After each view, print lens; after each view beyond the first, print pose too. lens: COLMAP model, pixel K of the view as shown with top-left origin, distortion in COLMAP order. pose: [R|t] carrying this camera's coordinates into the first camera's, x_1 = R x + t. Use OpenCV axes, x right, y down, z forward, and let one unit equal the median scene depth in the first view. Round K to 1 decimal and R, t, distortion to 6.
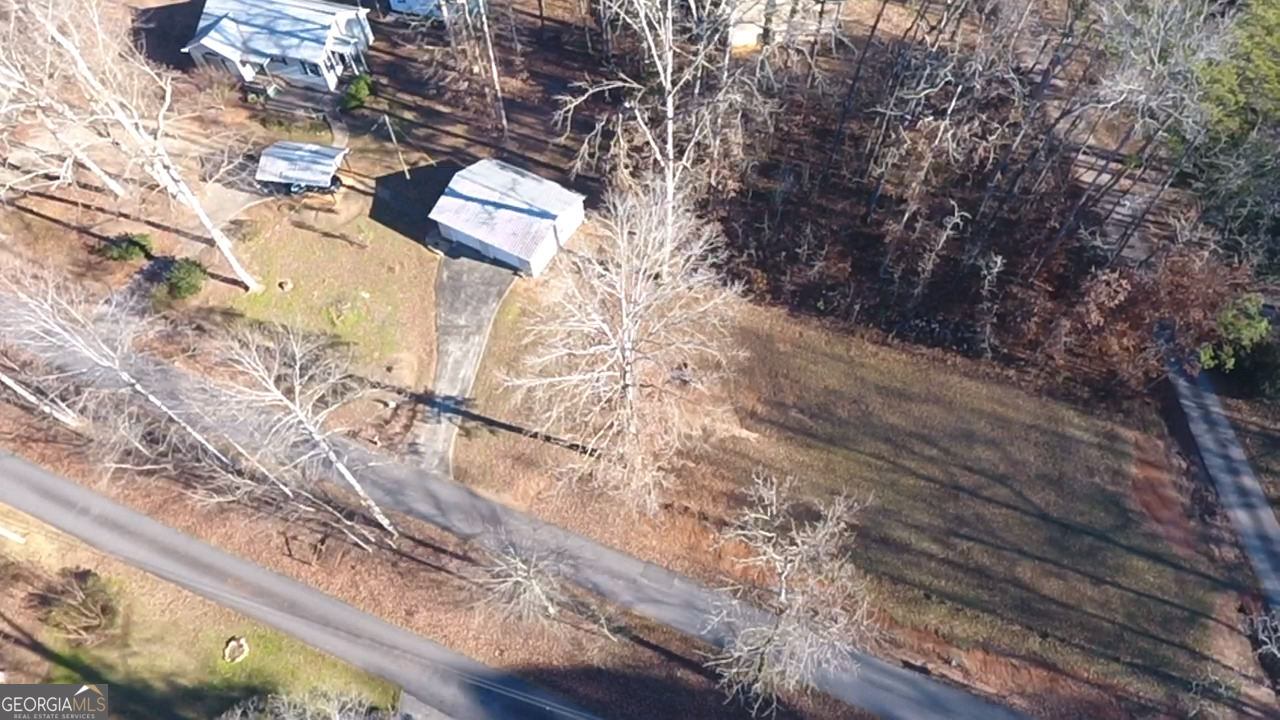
lens RADIAL K [[729.5, 0, 646.3], [0, 729.5, 355.0], [0, 0, 1]] dist [-0.003478, -0.002422]
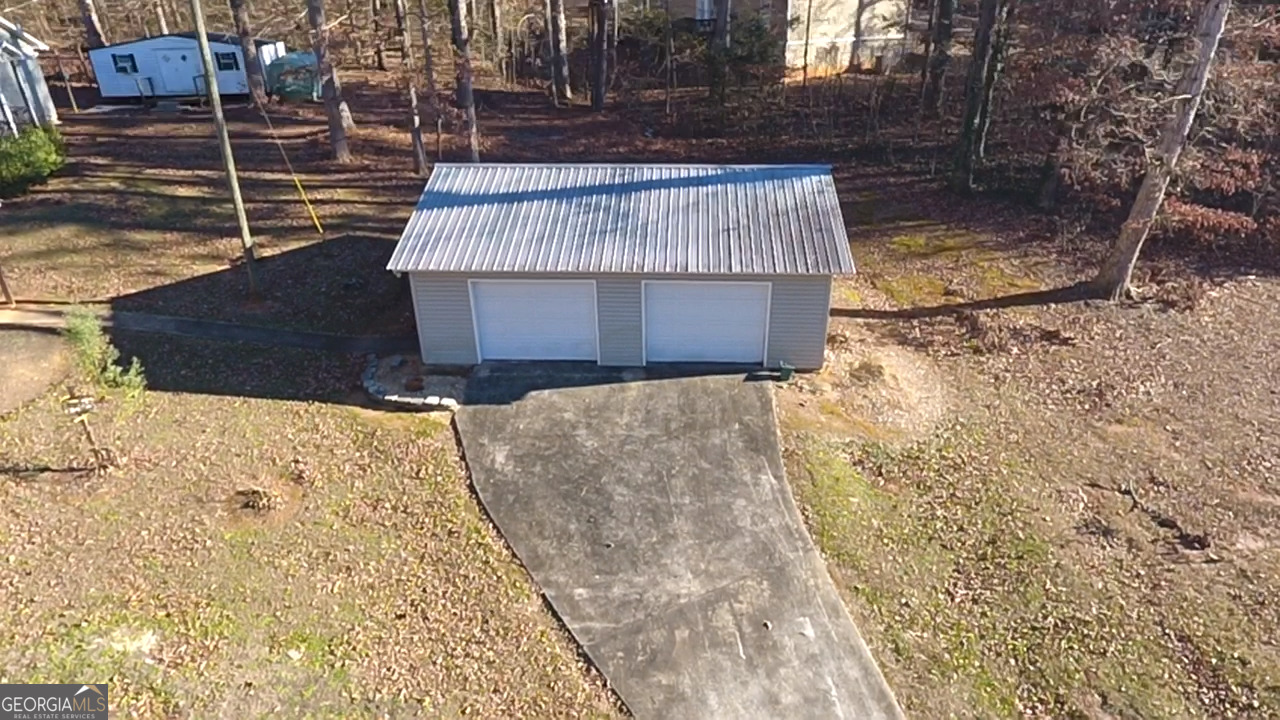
lens RADIAL K [[749.3, 0, 640.0], [0, 749.3, 360.0], [0, 0, 1]] dist [-0.001744, -0.003869]
pose [[0.897223, -0.209643, 0.388640, -0.299025], [0.374430, 0.827739, -0.417911, -0.014806], [-0.234081, 0.520478, 0.821163, 0.709267]]
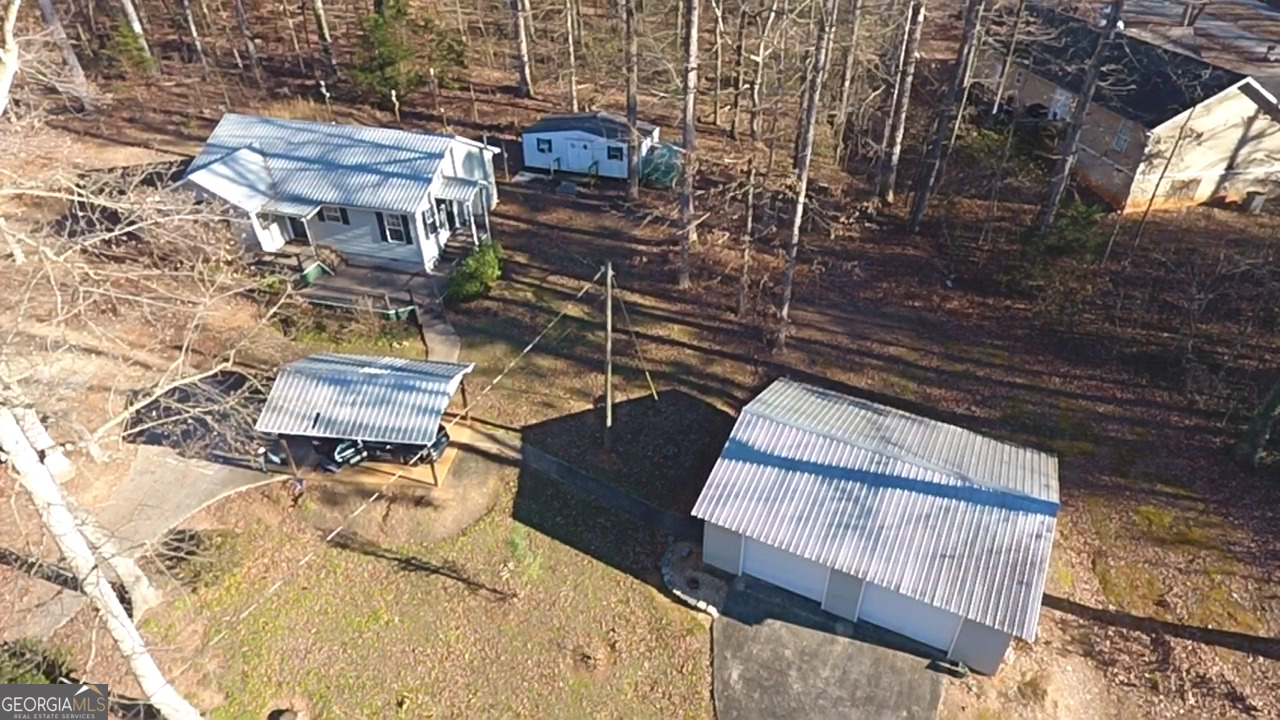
lens RADIAL K [[729.5, 0, 646.3], [0, 729.5, 355.0], [0, 0, 1]] dist [-0.003478, -0.002422]
pose [[0.999624, -0.020987, 0.017659, -0.298189], [0.025993, 0.930402, -0.365617, -0.116550], [-0.008756, 0.365938, 0.930598, 0.558678]]
